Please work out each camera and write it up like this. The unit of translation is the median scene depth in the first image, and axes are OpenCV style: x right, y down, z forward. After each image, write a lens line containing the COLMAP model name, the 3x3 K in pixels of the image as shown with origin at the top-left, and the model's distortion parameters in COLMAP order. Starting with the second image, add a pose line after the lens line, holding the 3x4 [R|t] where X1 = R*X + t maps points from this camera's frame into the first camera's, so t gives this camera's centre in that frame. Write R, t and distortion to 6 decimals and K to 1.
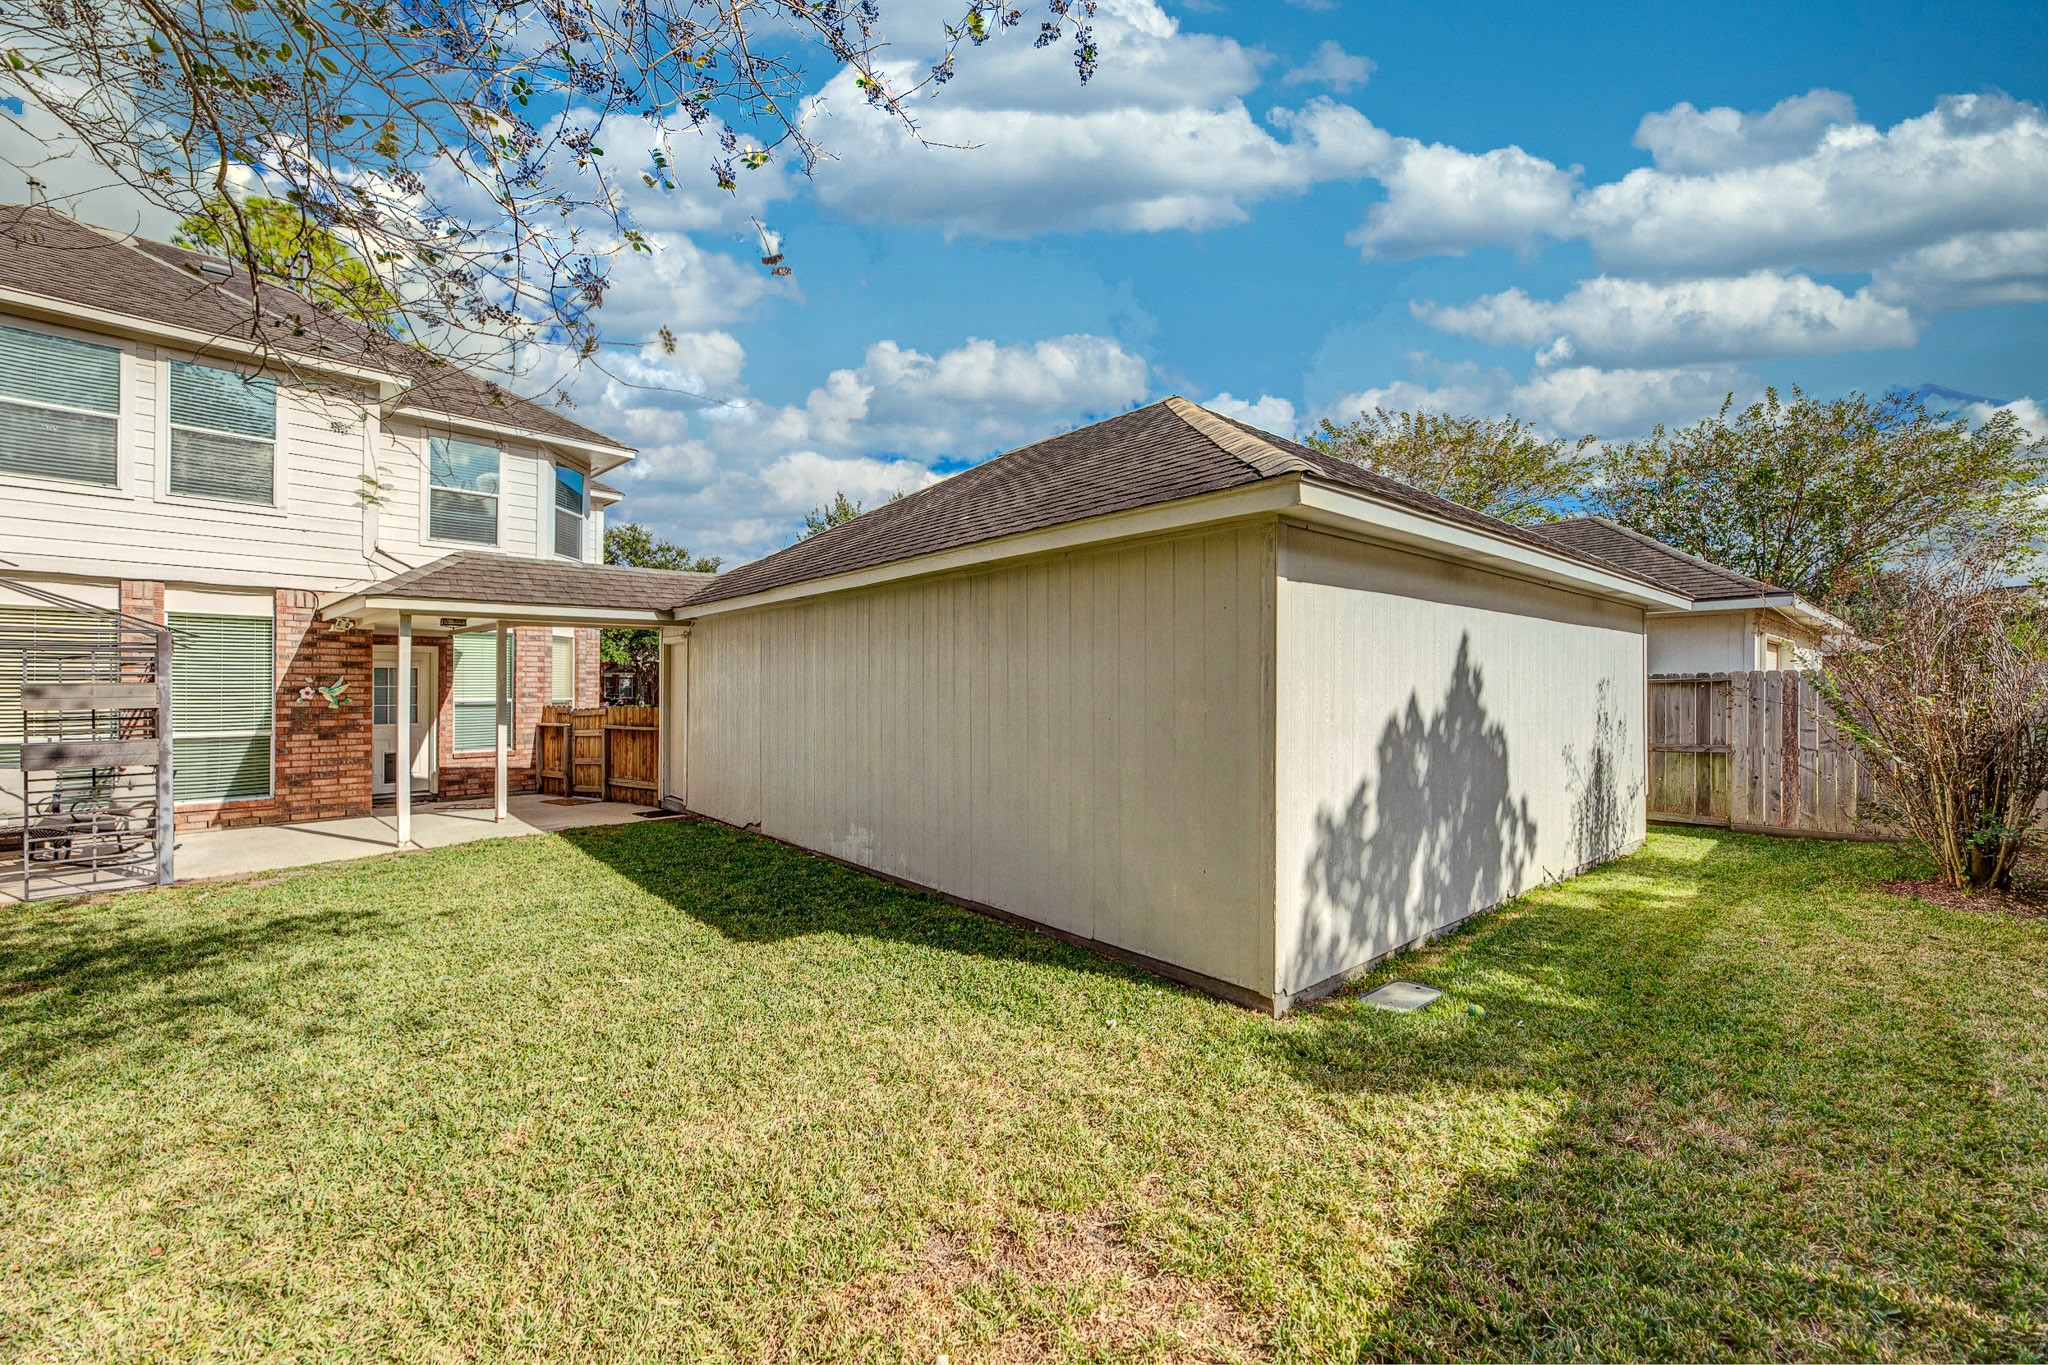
lens RADIAL K [[821.5, 0, 1037.6], [0, 821.5, 685.1], [0, 0, 1]] dist [-0.002838, -0.000190]
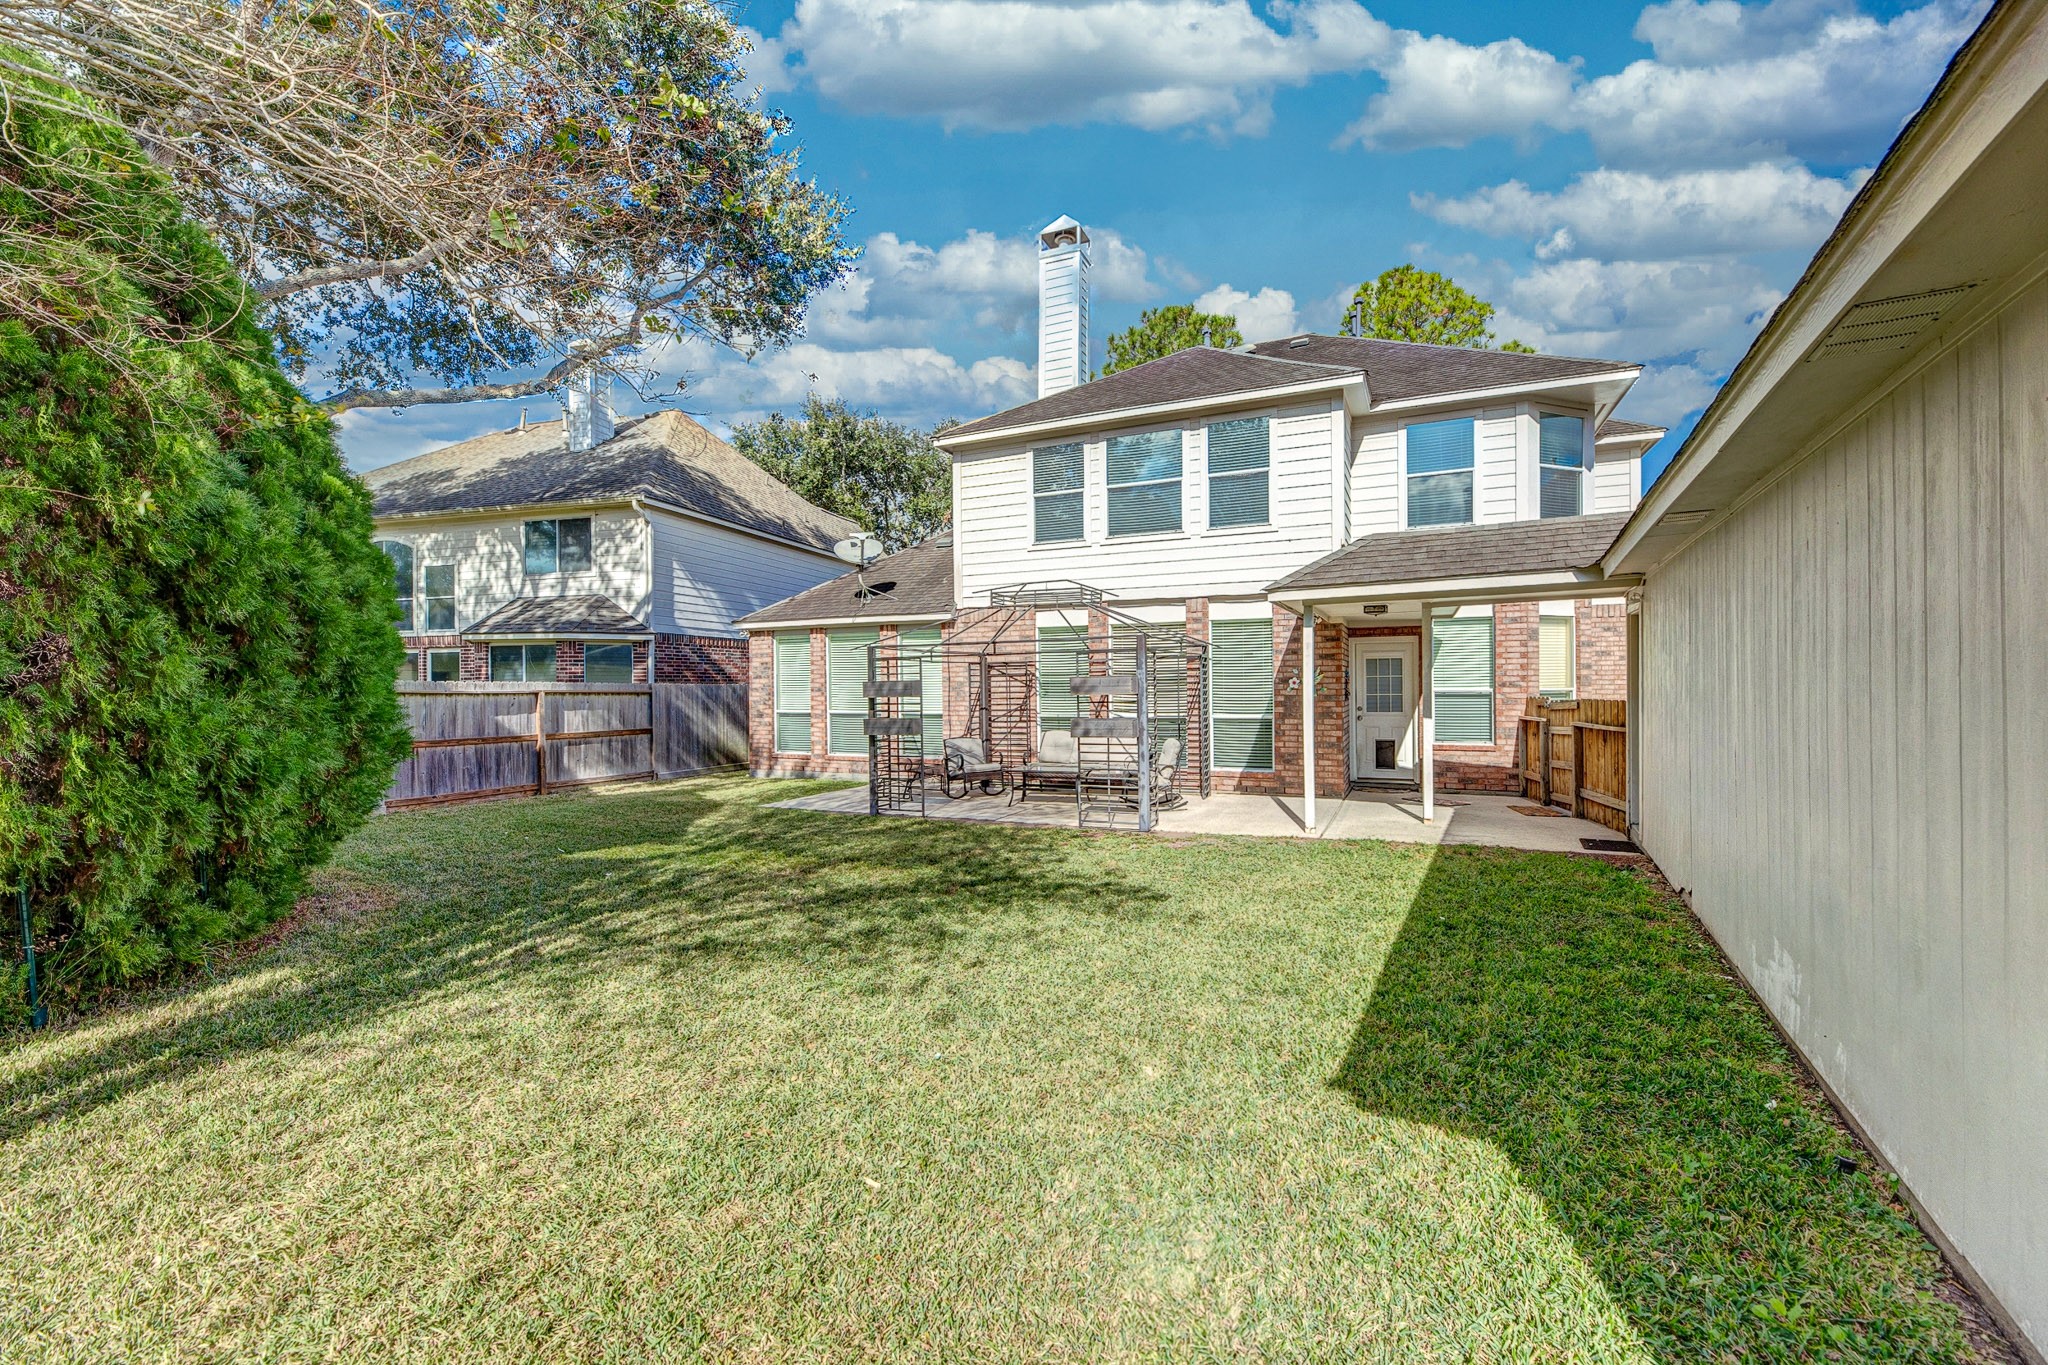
lens RADIAL K [[821.5, 0, 1037.6], [0, 821.5, 685.1], [0, 0, 1]] dist [-0.002838, -0.000190]
pose [[0.322848, -0.000247, -0.946451, 0.070274], [0.012236, 0.999917, 0.003913, 0.004016], [0.946372, -0.012844, 0.322824, 0.285396]]
